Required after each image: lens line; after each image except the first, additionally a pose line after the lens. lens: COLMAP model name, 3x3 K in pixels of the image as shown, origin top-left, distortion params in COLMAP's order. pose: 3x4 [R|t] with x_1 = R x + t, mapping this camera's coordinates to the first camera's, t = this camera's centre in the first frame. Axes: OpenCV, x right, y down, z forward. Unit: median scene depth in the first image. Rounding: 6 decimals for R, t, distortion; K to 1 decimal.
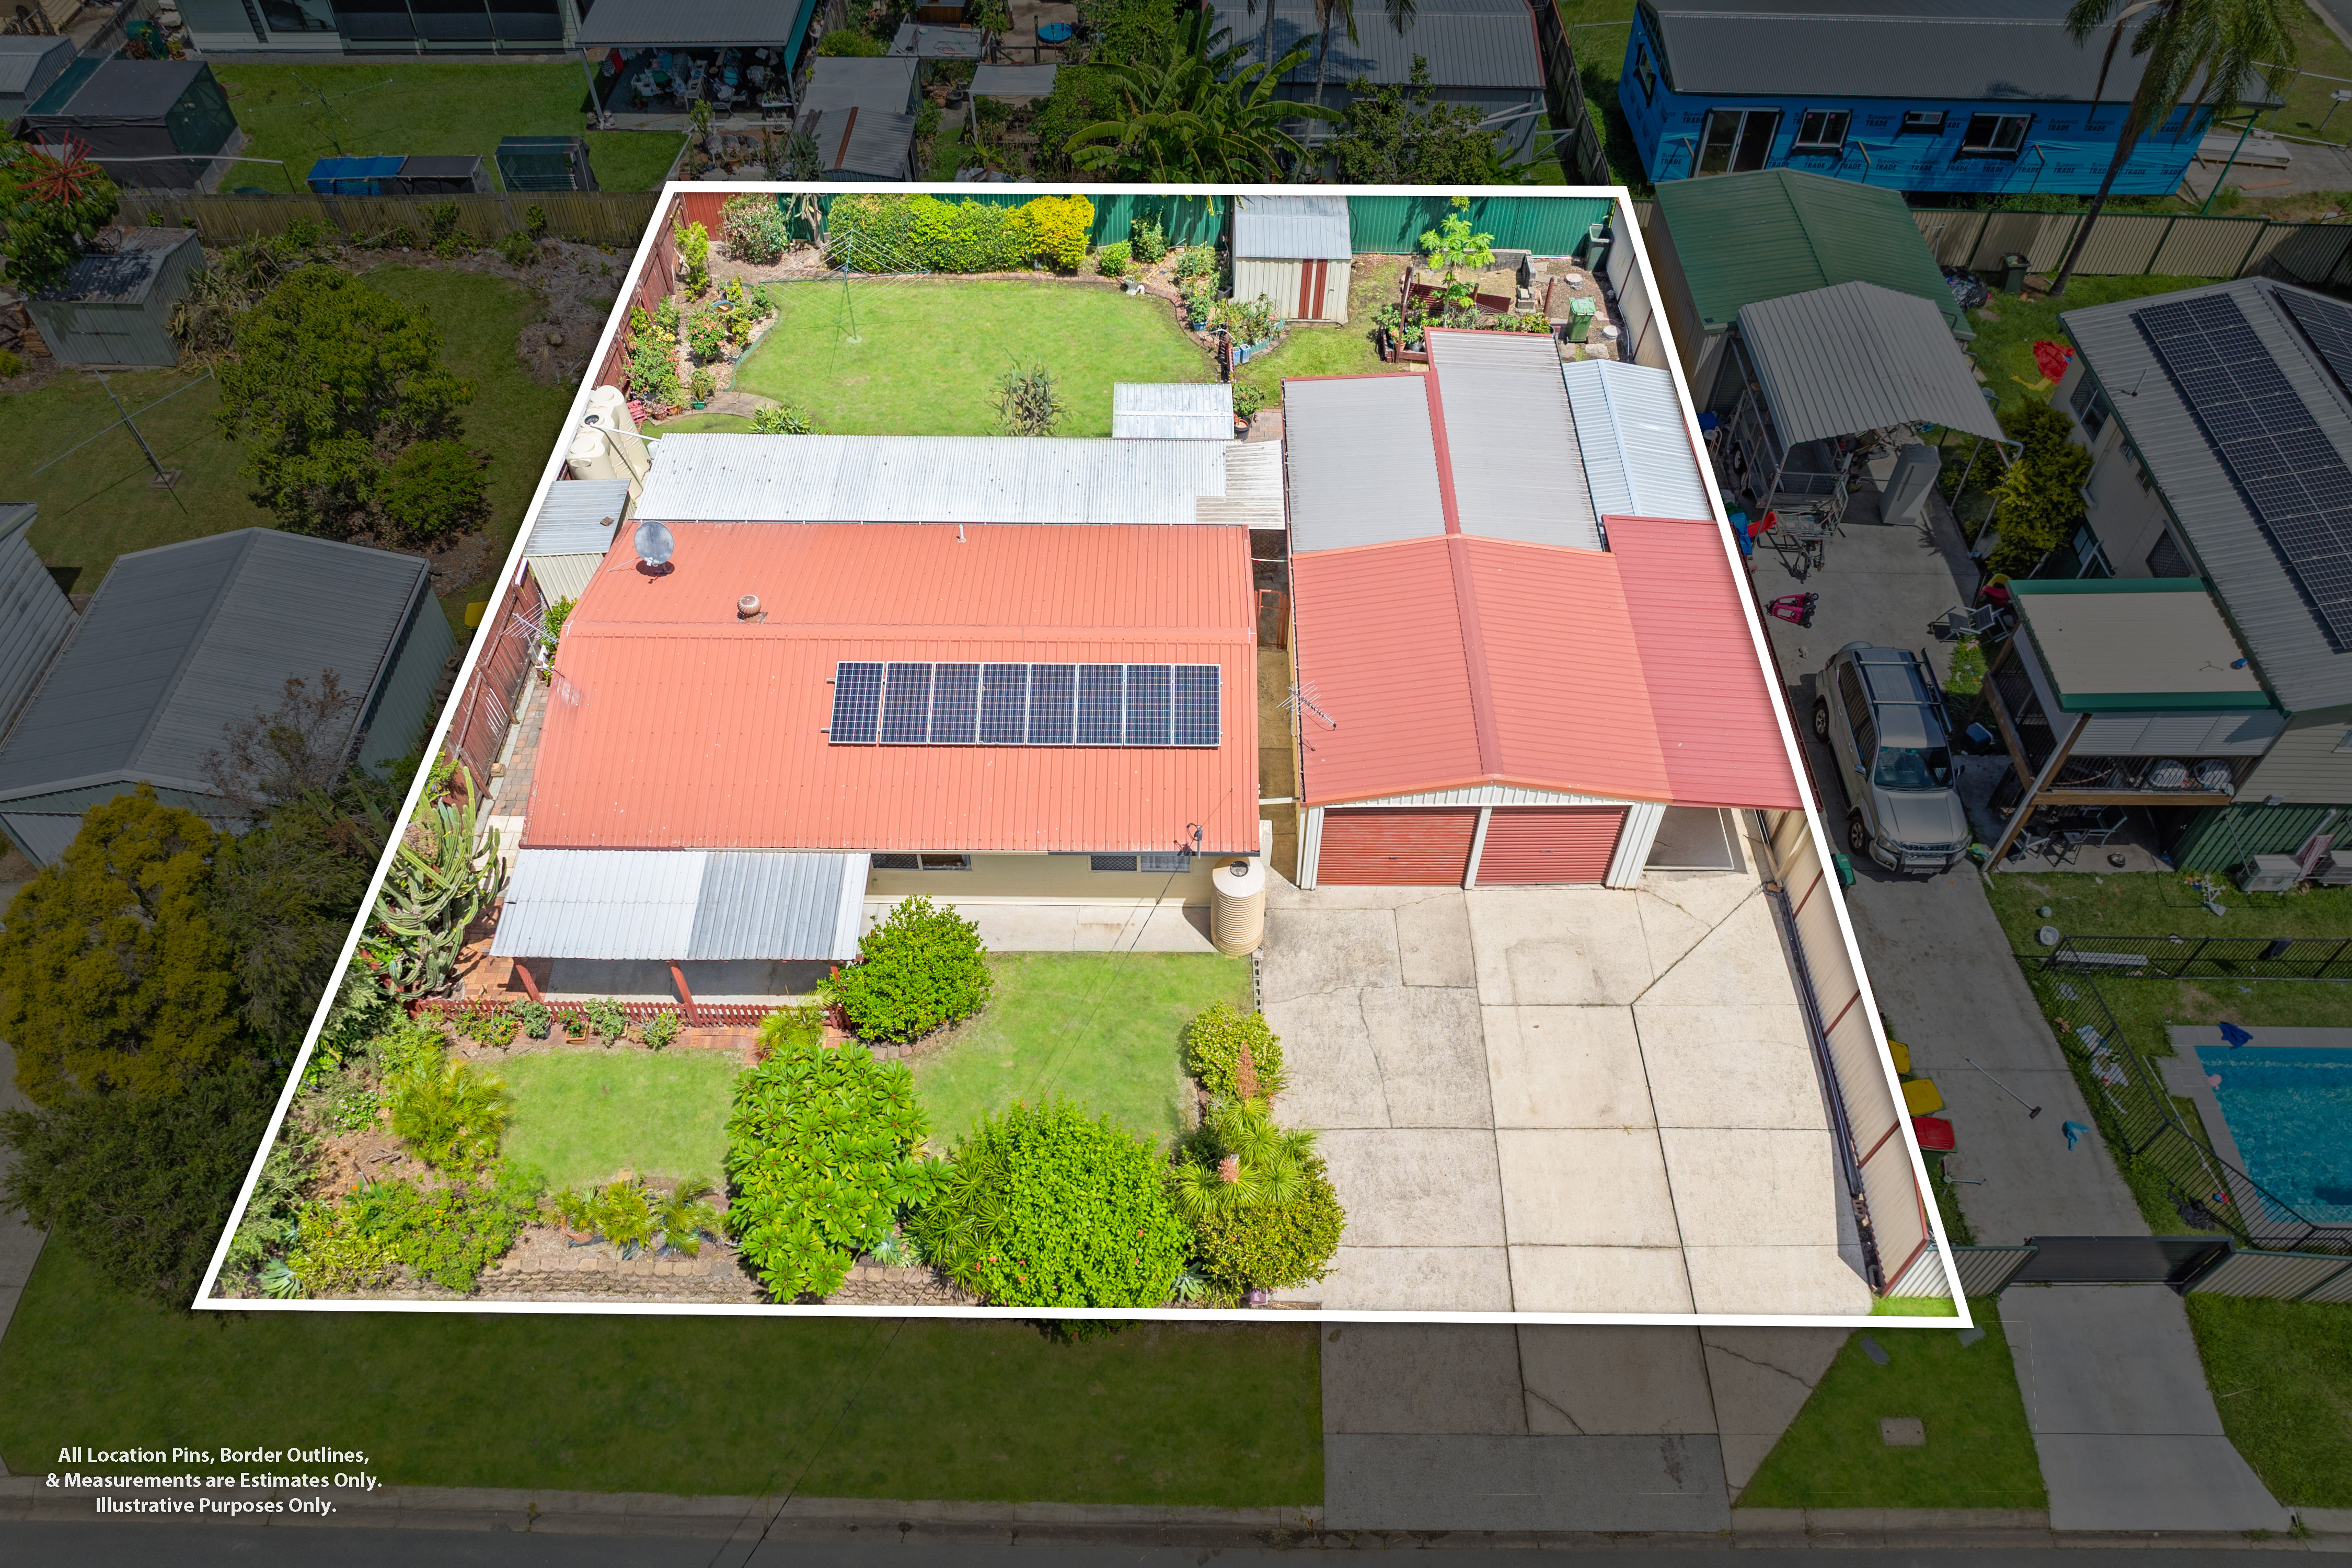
lens RADIAL K [[1628.1, 0, 1175.3], [0, 1628.1, 837.0], [0, 0, 1]] dist [-0.050146, -0.002609]
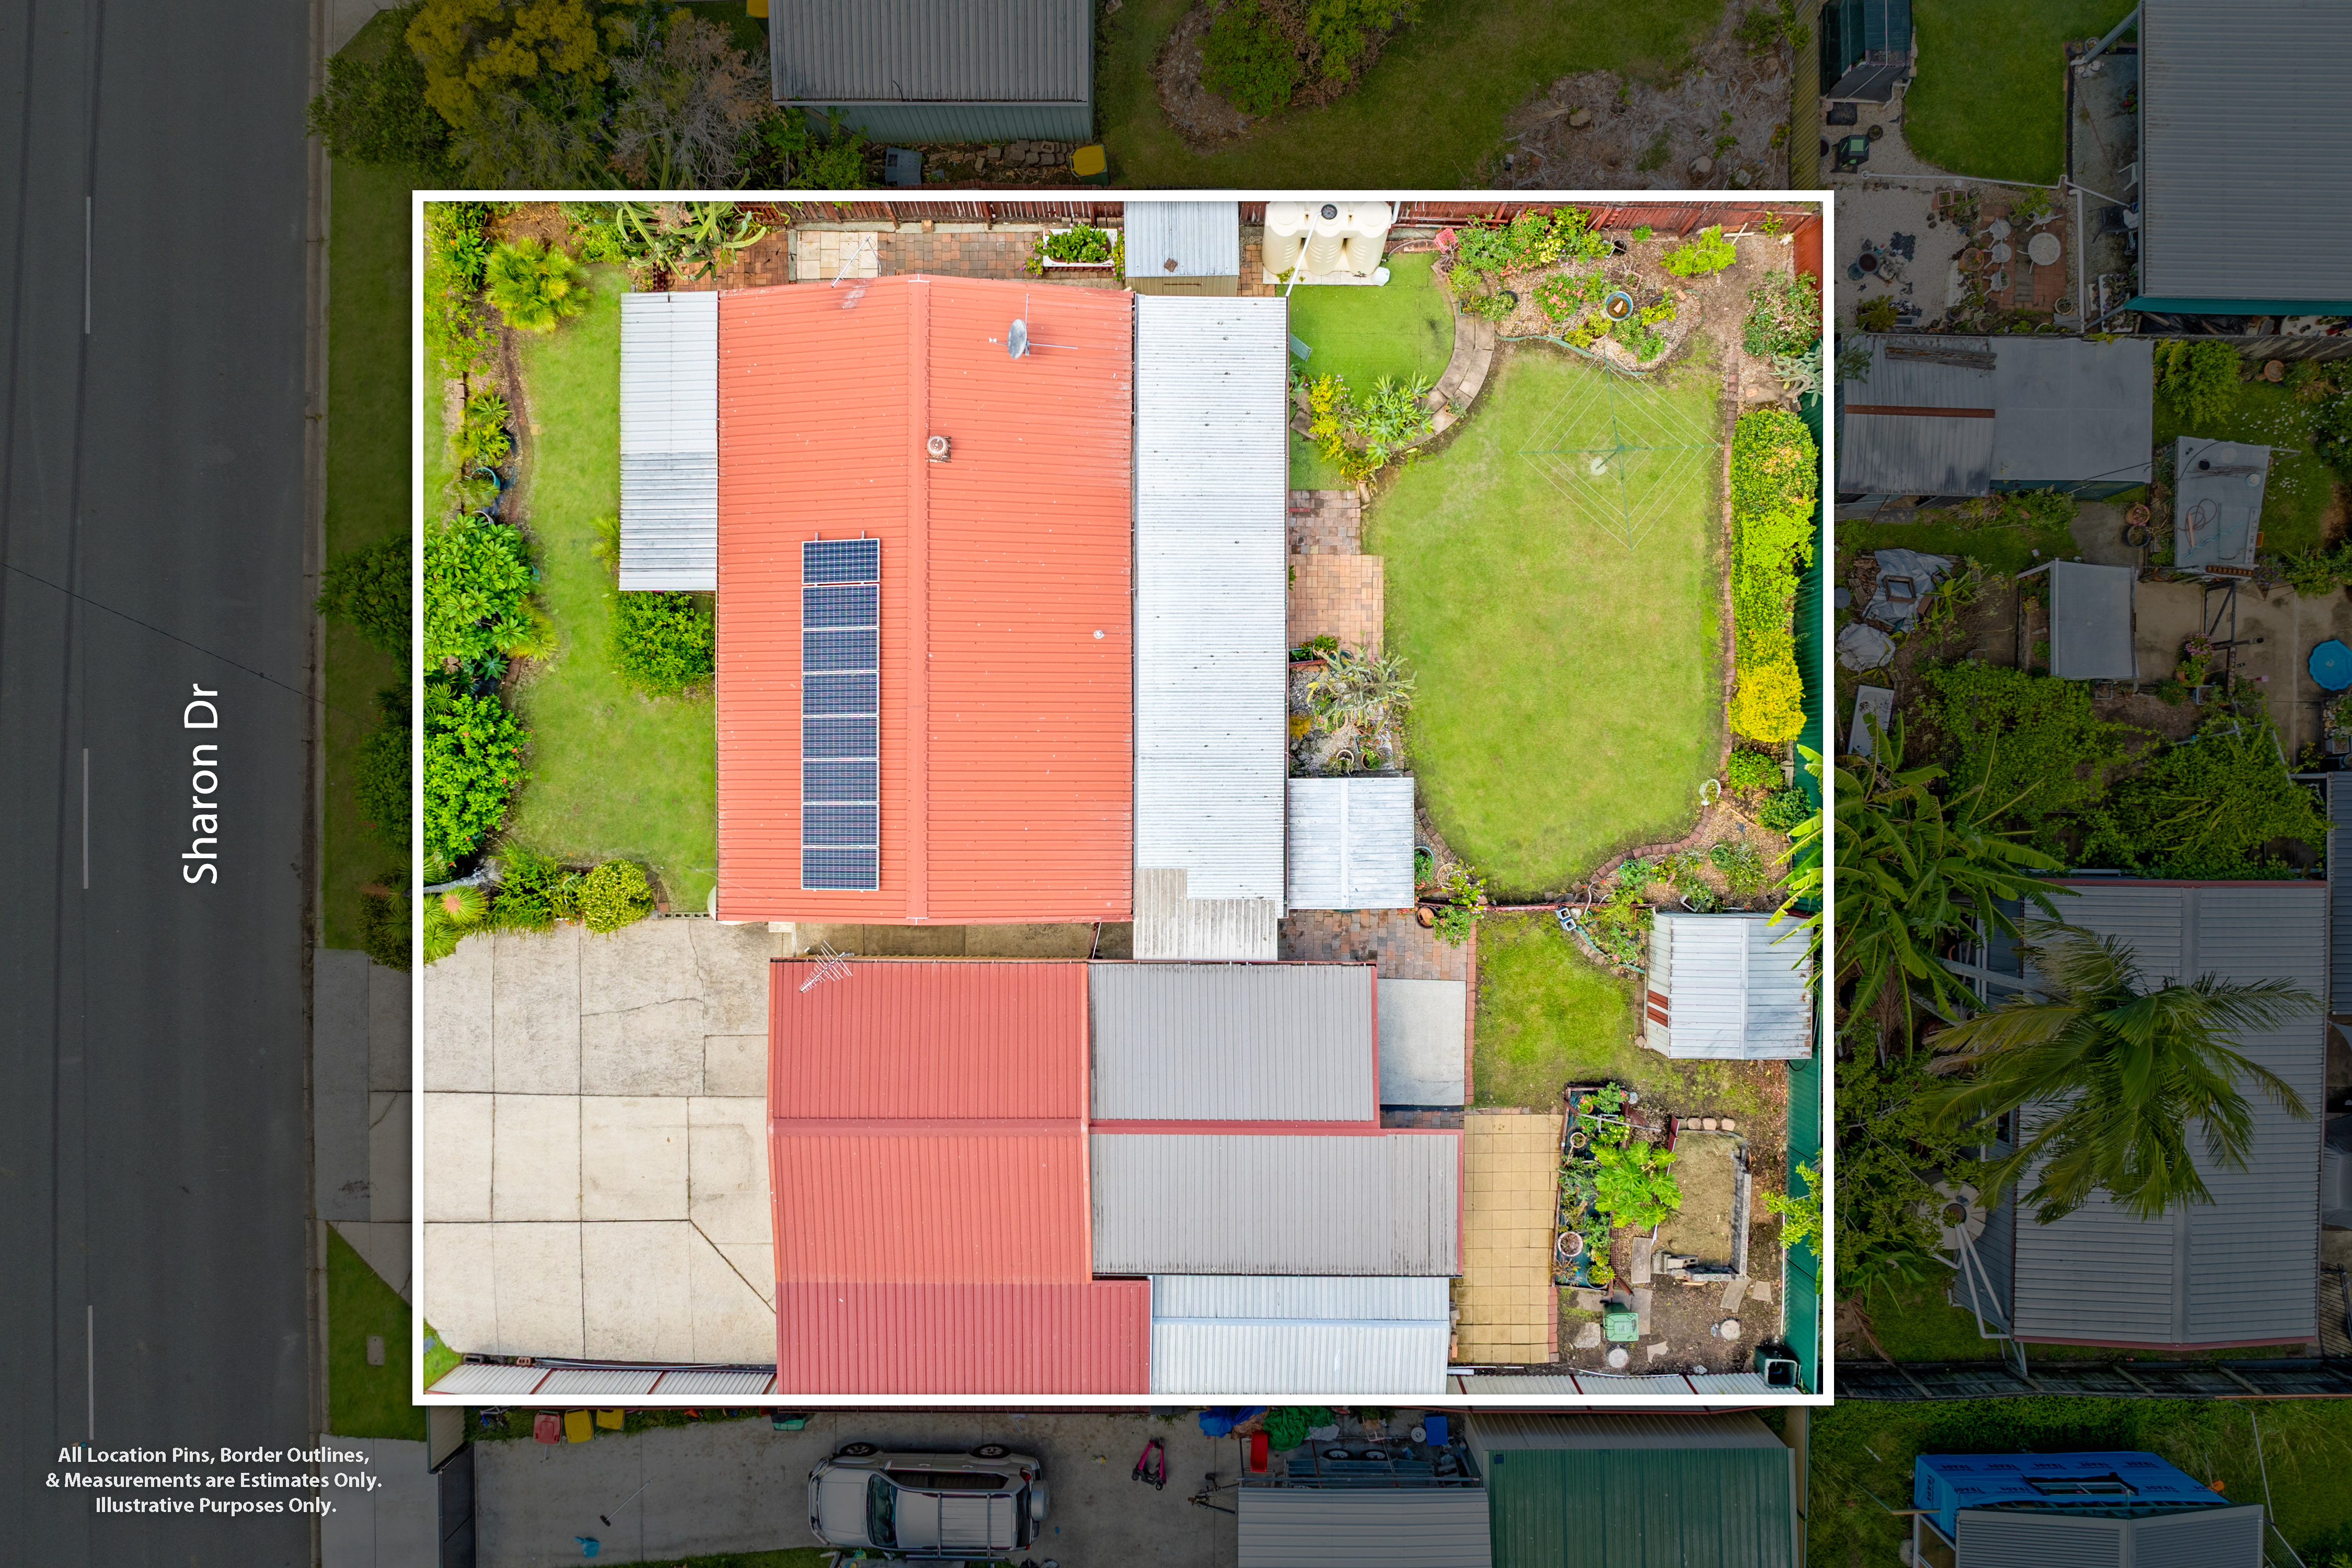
lens RADIAL K [[1628.1, 0, 1175.3], [0, 1628.1, 837.0], [0, 0, 1]] dist [-0.050146, -0.002609]
pose [[0.004036, 0.999976, 0.005621, -0.013439], [-0.784126, -0.000324, 0.620602, -0.939693], [0.620589, -0.006912, 0.784105, 0.271982]]
